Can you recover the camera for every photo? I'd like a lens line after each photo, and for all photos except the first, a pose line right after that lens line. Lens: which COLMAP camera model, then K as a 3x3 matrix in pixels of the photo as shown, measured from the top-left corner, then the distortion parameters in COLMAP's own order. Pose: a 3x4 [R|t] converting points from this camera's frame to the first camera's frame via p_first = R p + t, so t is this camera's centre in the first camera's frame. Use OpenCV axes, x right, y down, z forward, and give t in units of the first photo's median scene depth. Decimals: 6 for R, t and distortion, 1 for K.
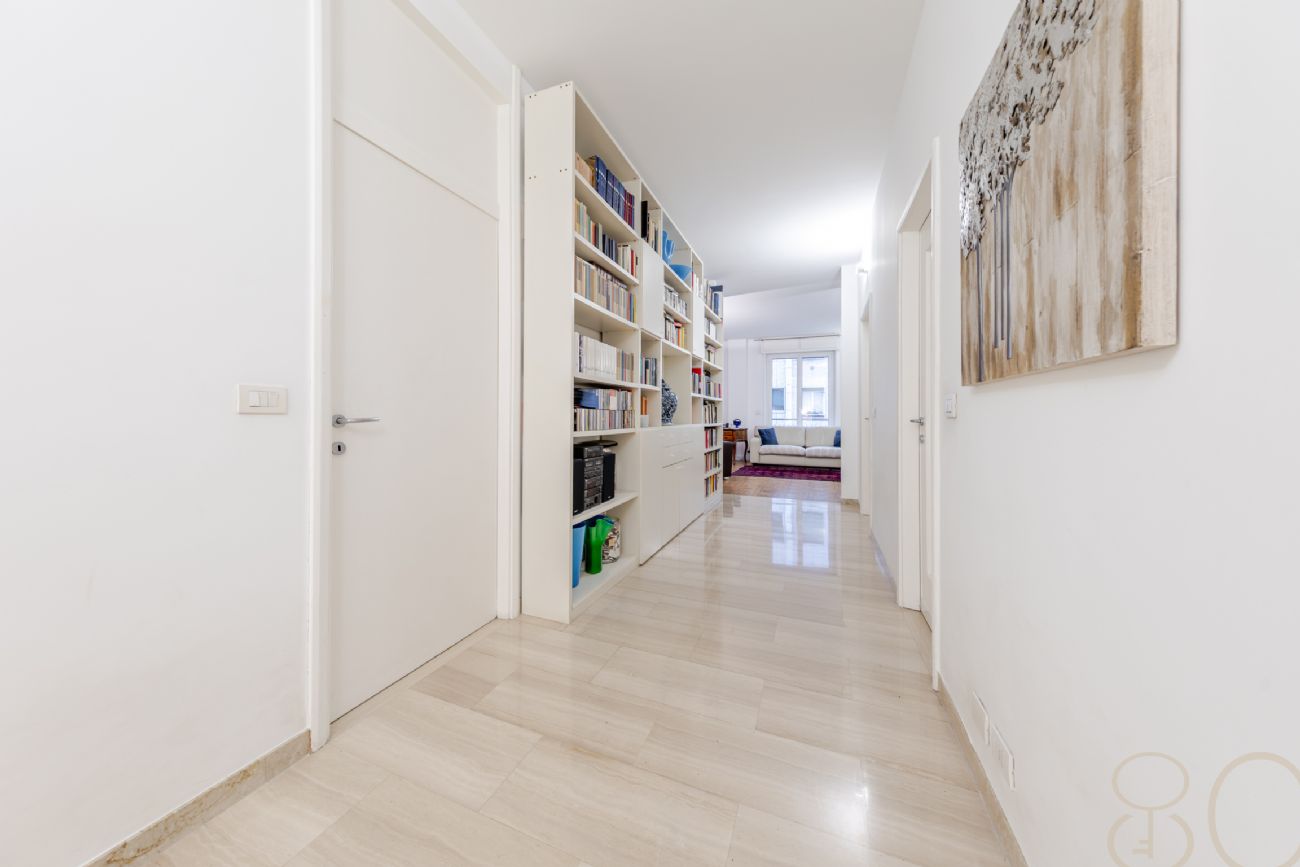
lens RADIAL K [[430.5, 0, 617.2], [0, 430.5, 415.9], [0, 0, 1]] dist [0.000644, -0.000039]
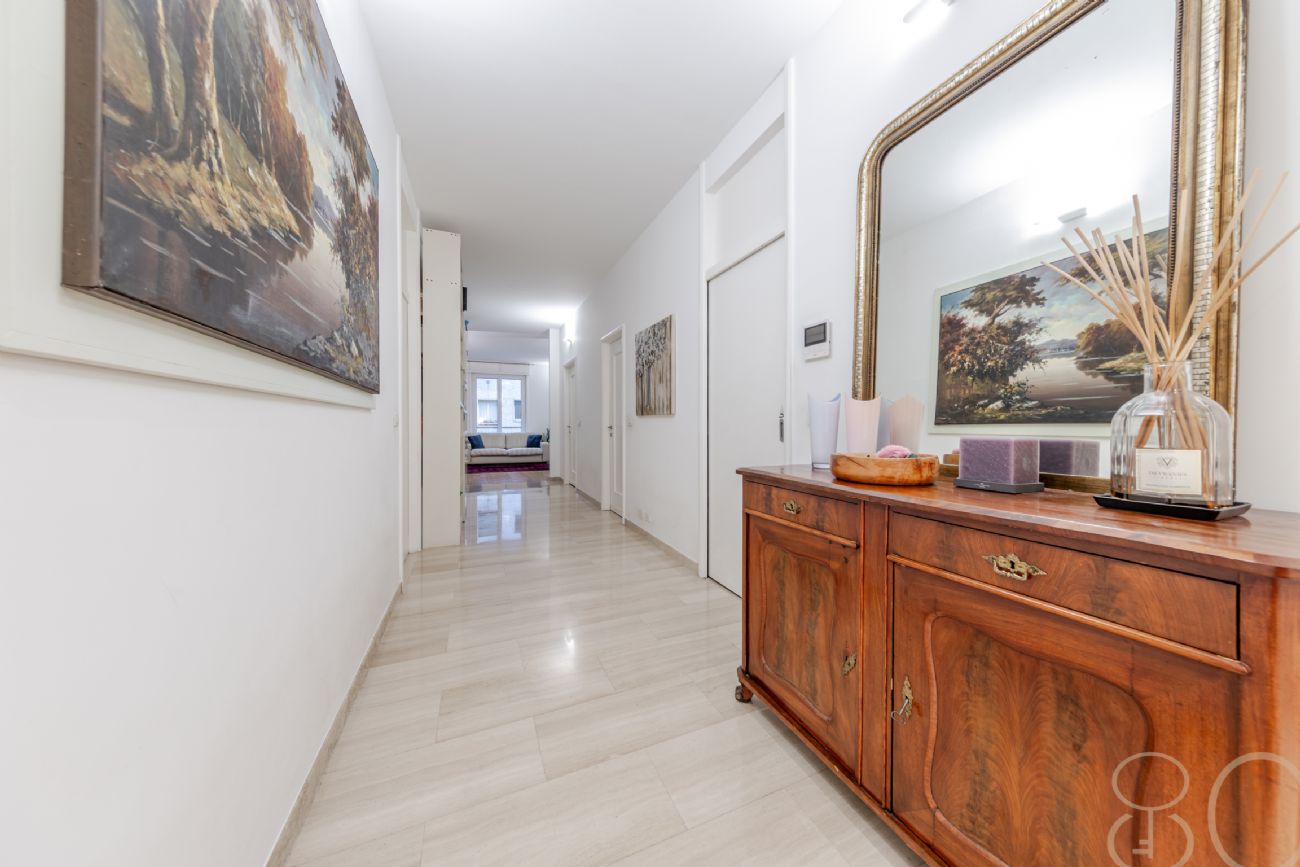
lens RADIAL K [[414.6, 0, 647.9], [0, 414.6, 428.3], [0, 0, 1]] dist [0.005347, -0.000152]
pose [[0.684168, -0.004640, 0.729310, -0.265931], [-0.001950, 0.999965, 0.008191, -0.000071], [-0.729322, -0.007026, 0.684135, -0.224981]]
